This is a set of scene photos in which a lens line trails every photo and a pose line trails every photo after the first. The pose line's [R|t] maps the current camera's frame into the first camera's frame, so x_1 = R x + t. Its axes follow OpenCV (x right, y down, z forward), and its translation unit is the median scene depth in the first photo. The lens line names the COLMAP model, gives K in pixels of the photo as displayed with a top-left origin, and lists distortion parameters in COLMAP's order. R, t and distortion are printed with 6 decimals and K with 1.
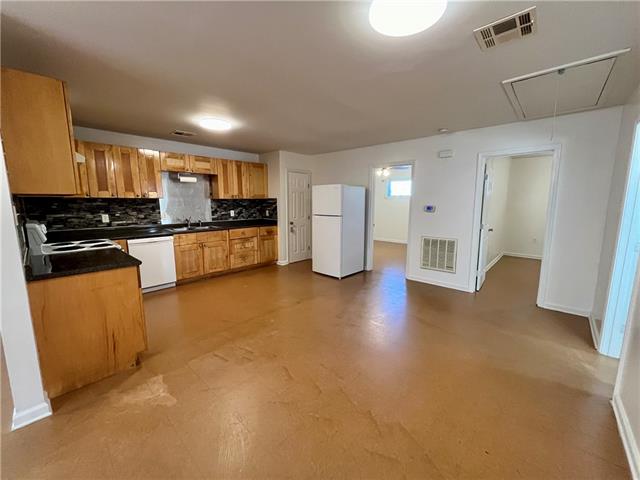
lens RADIAL K [[257.0, 0, 322.7], [0, 257.0, 237.5], [0, 0, 1]] dist [-0.001986, 0.000536]
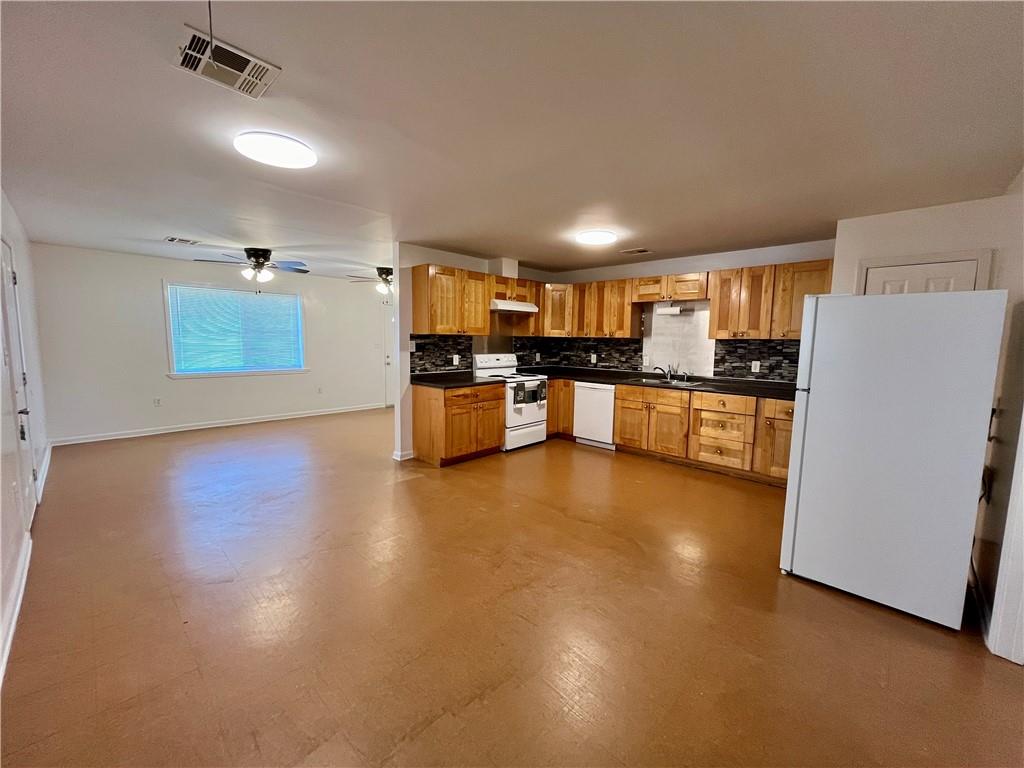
lens RADIAL K [[411.3, 0, 517.3], [0, 411.3, 385.3], [0, 0, 1]] dist [-0.001986, 0.000536]
pose [[-0.019009, 0.112632, -0.993455, 0.604508], [-0.156033, 0.981126, 0.114219, -0.092819], [0.987569, 0.157183, -0.001076, 0.635123]]
